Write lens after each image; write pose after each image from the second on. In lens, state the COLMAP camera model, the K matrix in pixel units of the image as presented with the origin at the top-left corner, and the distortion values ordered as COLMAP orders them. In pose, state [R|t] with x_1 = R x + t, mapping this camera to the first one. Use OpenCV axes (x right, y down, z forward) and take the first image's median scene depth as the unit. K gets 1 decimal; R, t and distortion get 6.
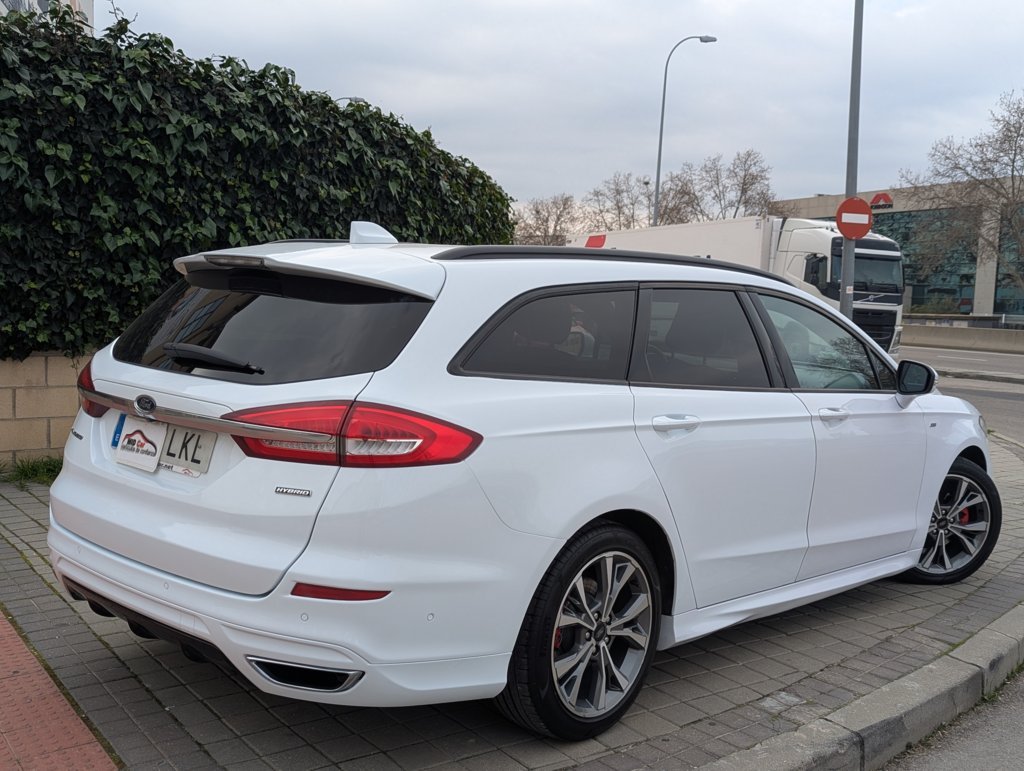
lens RADIAL K [[1092.2, 0, 512.0], [0, 1092.2, 385.5], [0, 0, 1]] dist [0.010515, -0.011367]
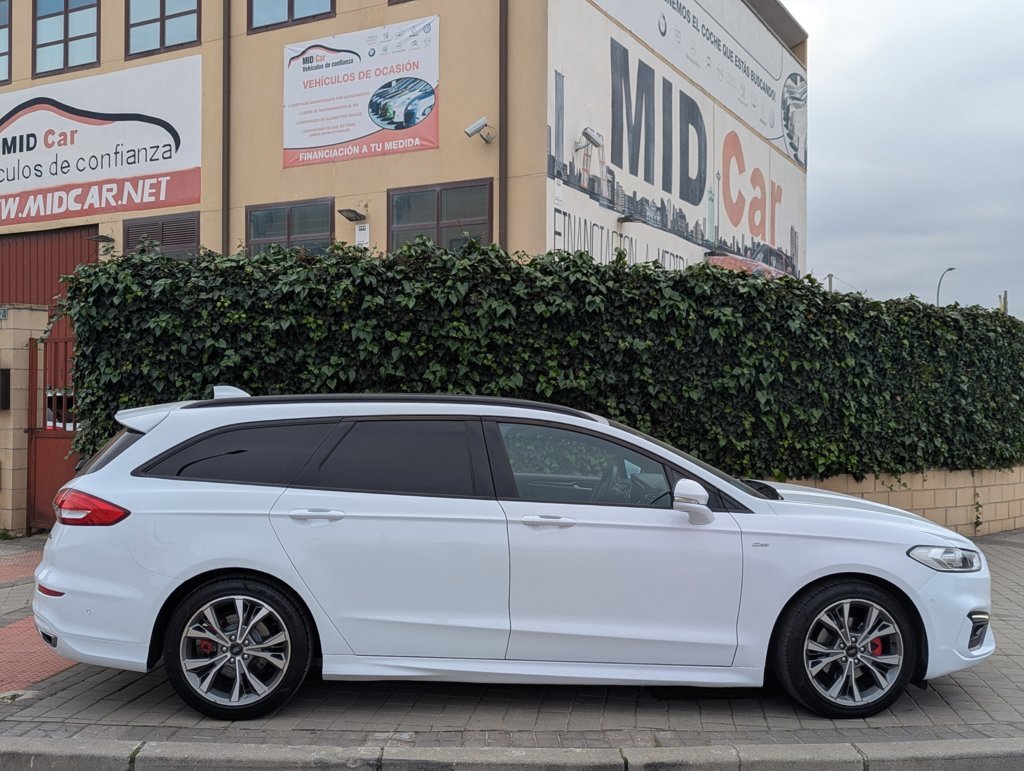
lens RADIAL K [[1058.0, 0, 512.0], [0, 1058.0, 385.5], [0, 0, 1]] dist [0.009297, -0.000990]
pose [[0.718875, -0.055067, -0.692954, 0.696159], [-0.032230, 0.993145, -0.112357, 0.007305], [0.694391, 0.103104, 0.712173, 0.090601]]
